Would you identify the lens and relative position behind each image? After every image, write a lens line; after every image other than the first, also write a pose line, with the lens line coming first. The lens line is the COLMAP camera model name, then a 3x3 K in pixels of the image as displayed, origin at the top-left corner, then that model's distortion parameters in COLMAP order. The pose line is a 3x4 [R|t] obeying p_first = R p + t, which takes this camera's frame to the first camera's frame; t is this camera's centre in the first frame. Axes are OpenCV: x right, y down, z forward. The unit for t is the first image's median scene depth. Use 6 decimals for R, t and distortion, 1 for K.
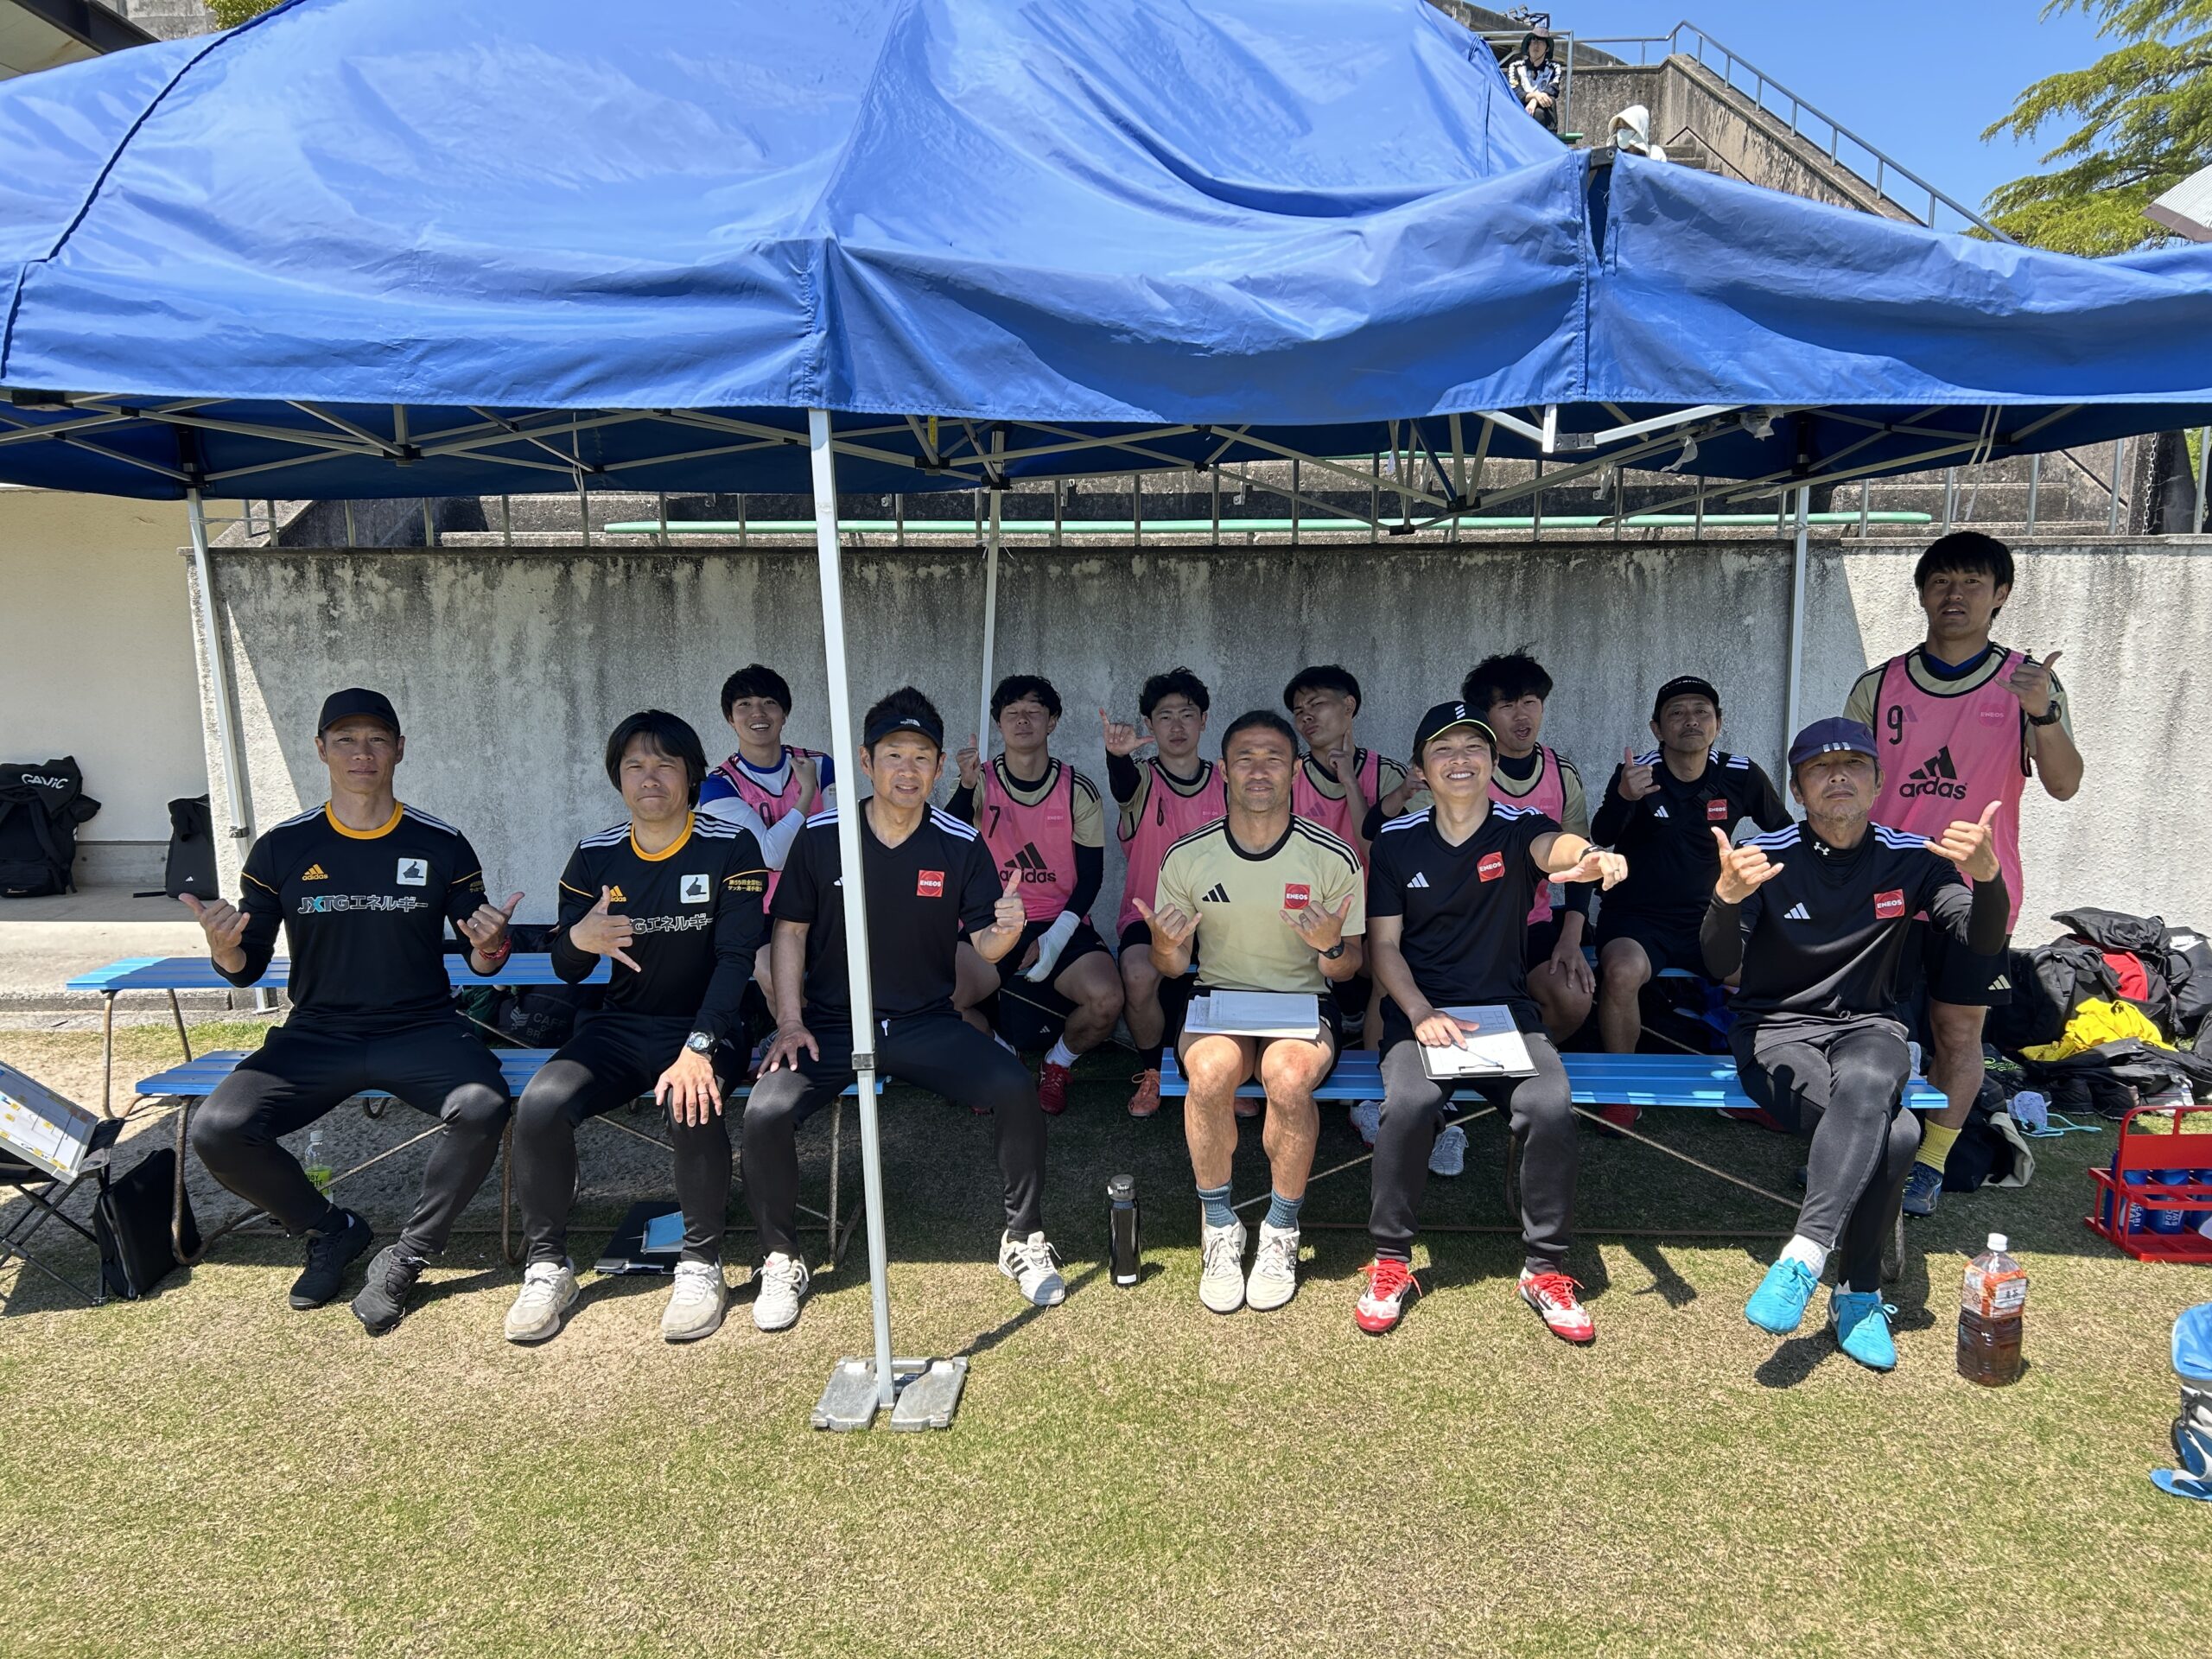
lens RADIAL K [[1682.6, 0, 1119.2], [0, 1682.6, 840.4], [0, 0, 1]] dist [0.042232, -0.036446]
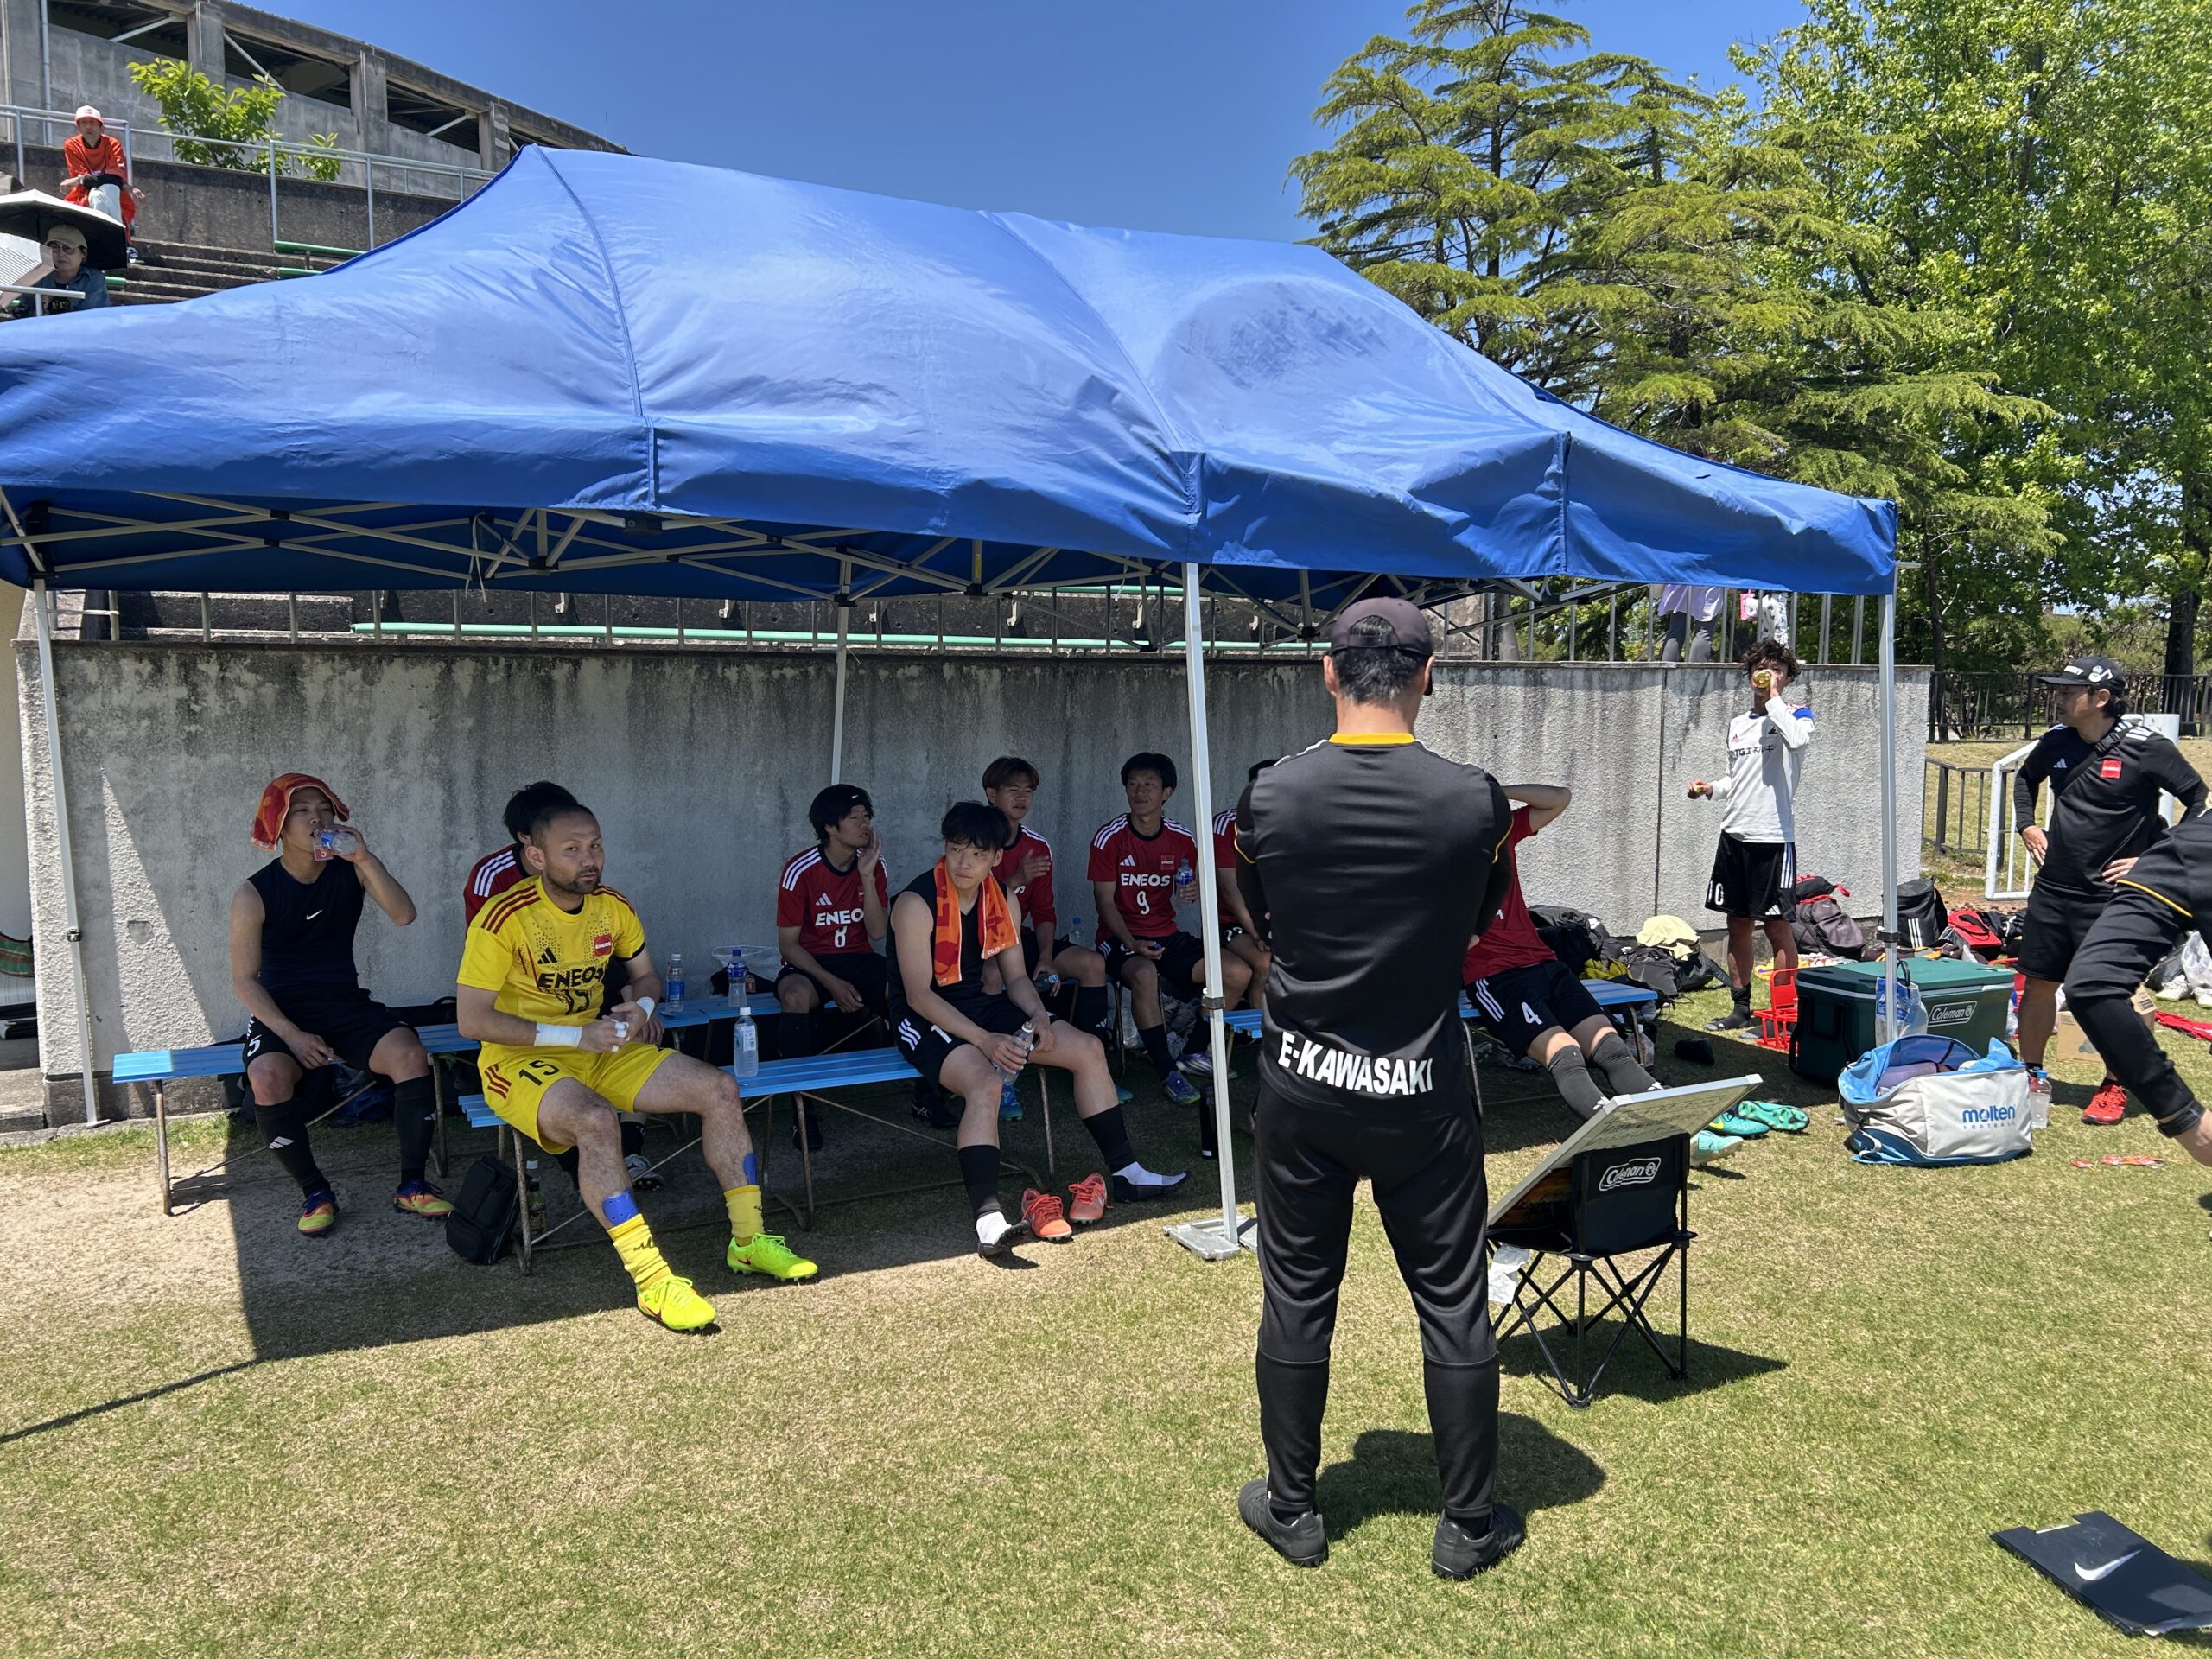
lens RADIAL K [[1682.6, 0, 1090.4], [0, 1682.6, 828.5], [0, 0, 1]] dist [0.042232, -0.036446]
pose [[0.874482, -0.031711, 0.484021, -0.498328], [0.067194, 0.996159, -0.056137, 0.028889], [-0.480382, 0.081614, 0.873254, -0.122160]]
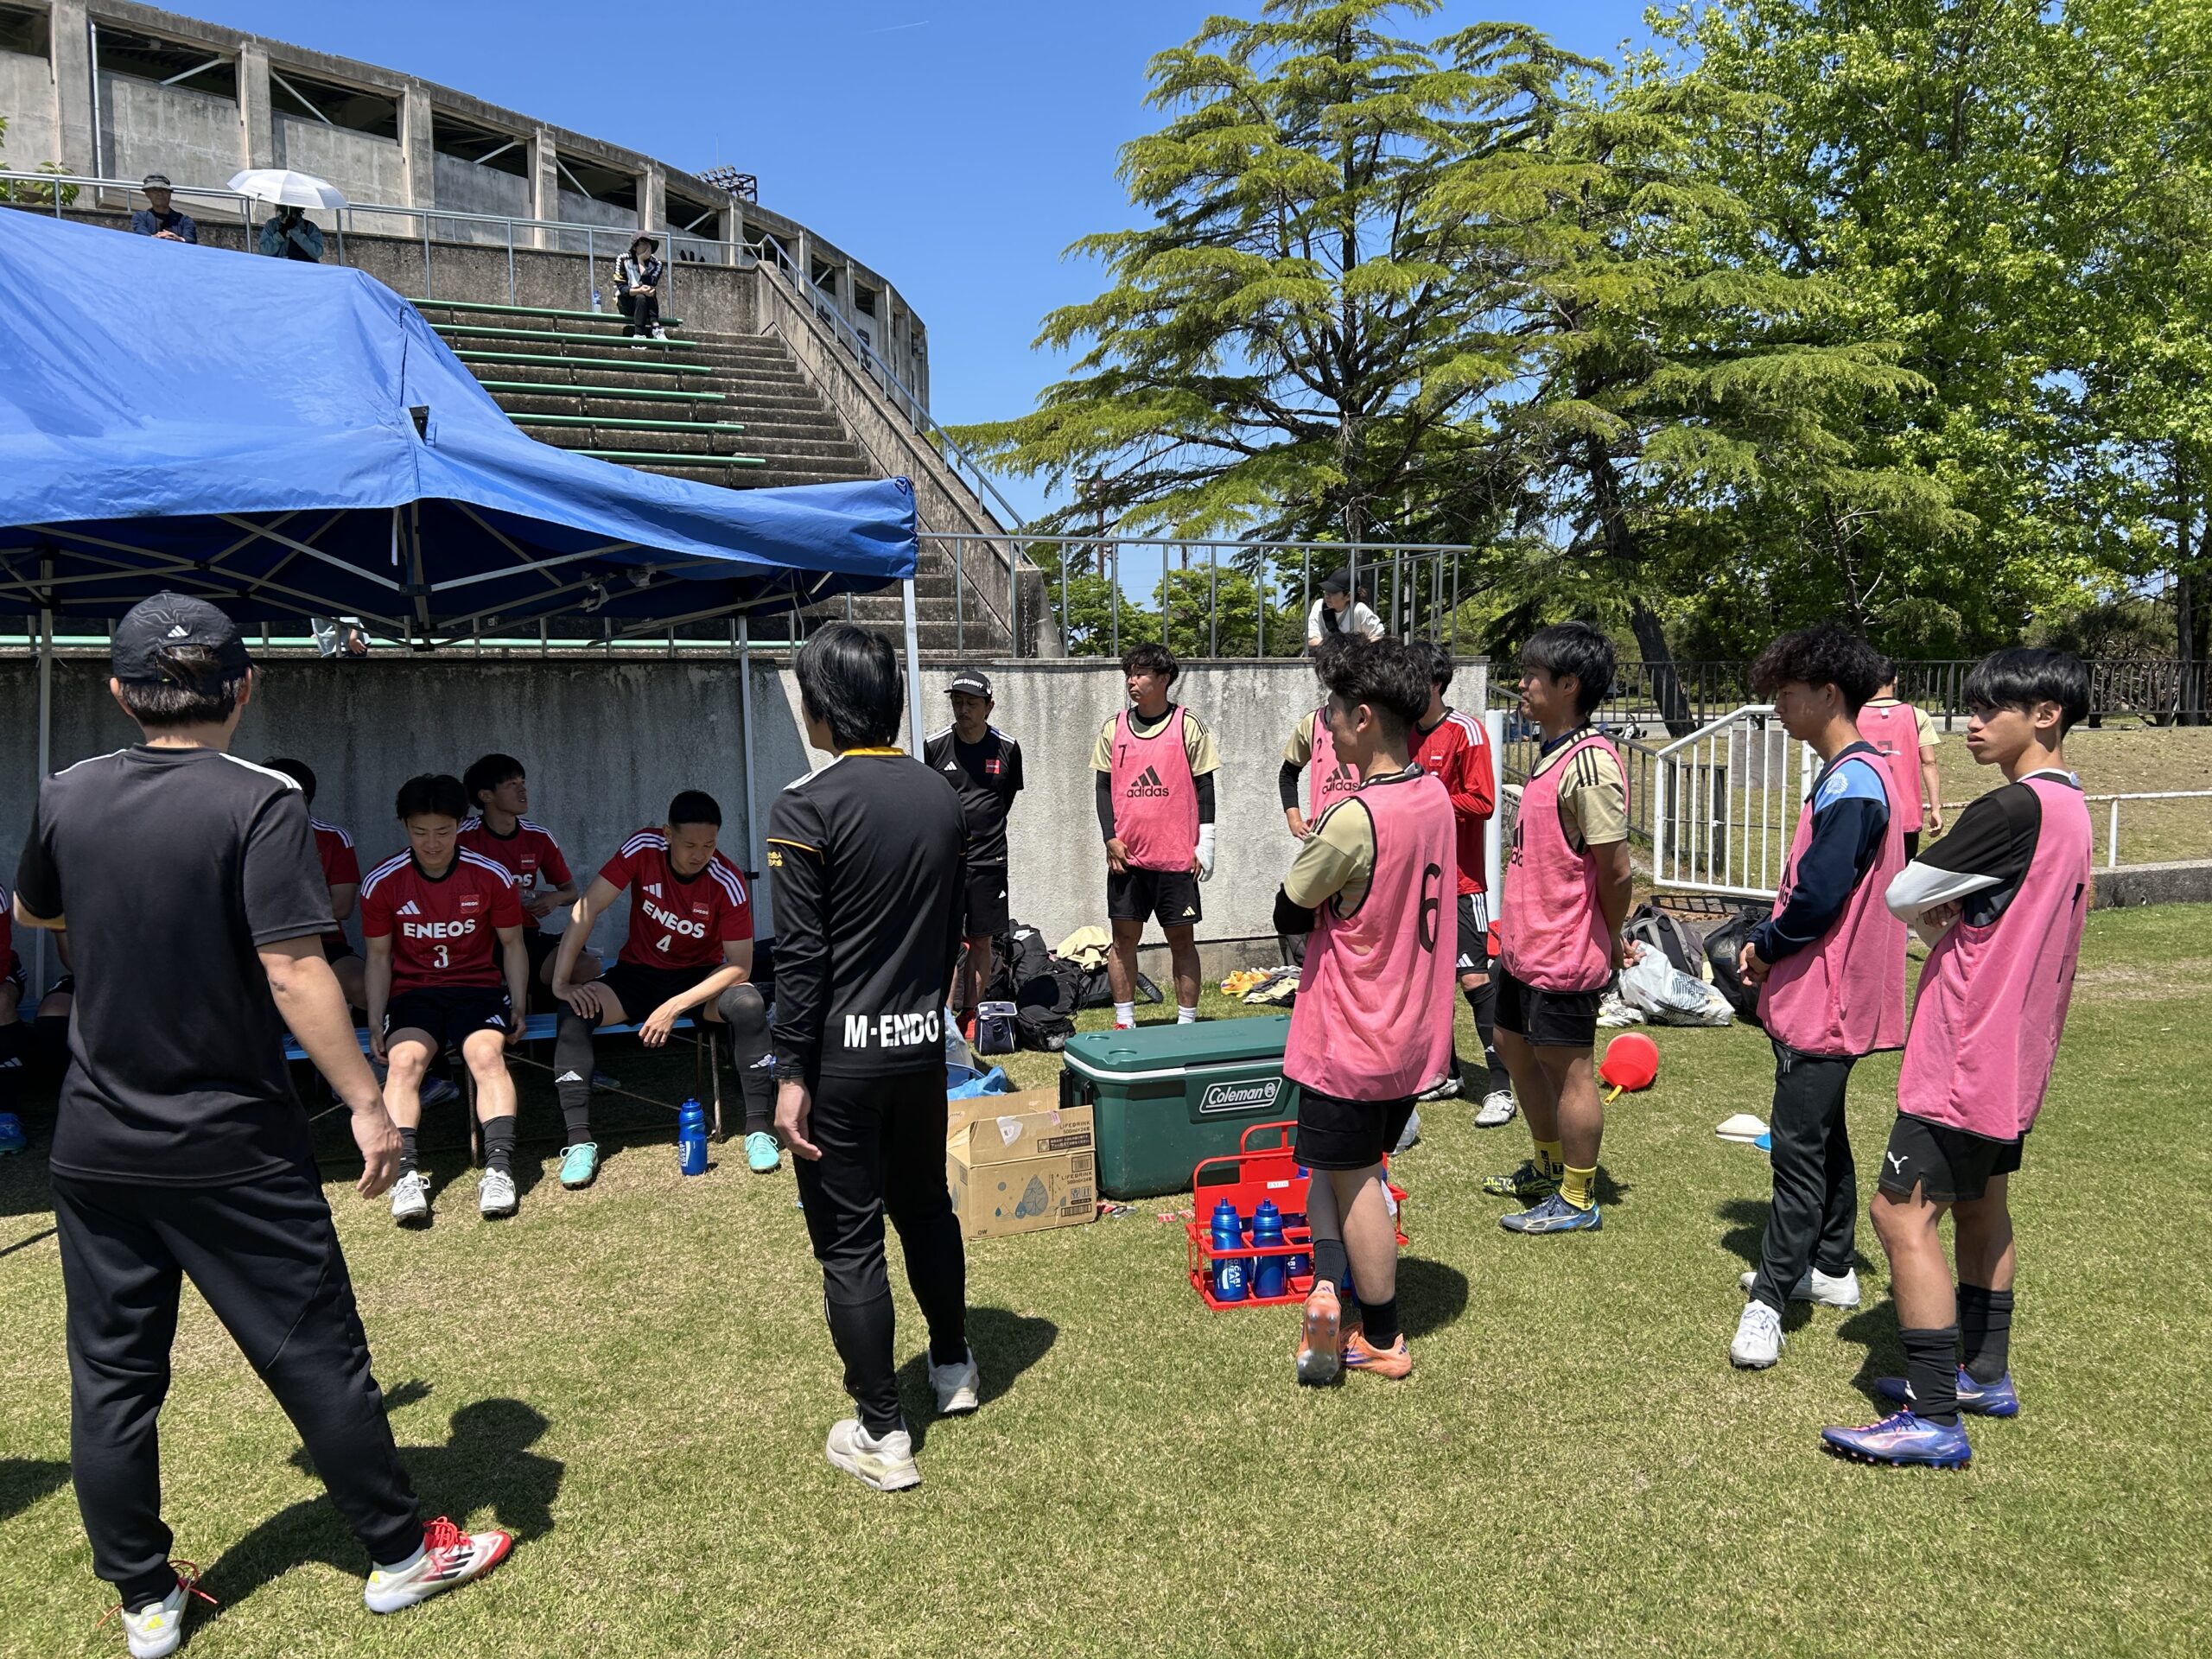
lens RADIAL K [[1682.6, 0, 1095.0], [0, 1682.6, 830.4], [0, 0, 1]] dist [0.042232, -0.036446]
pose [[0.914552, -0.035321, 0.402924, 0.106400], [0.066766, 0.995697, -0.064259, 0.064485], [-0.398921, 0.085670, 0.912975, -0.332058]]
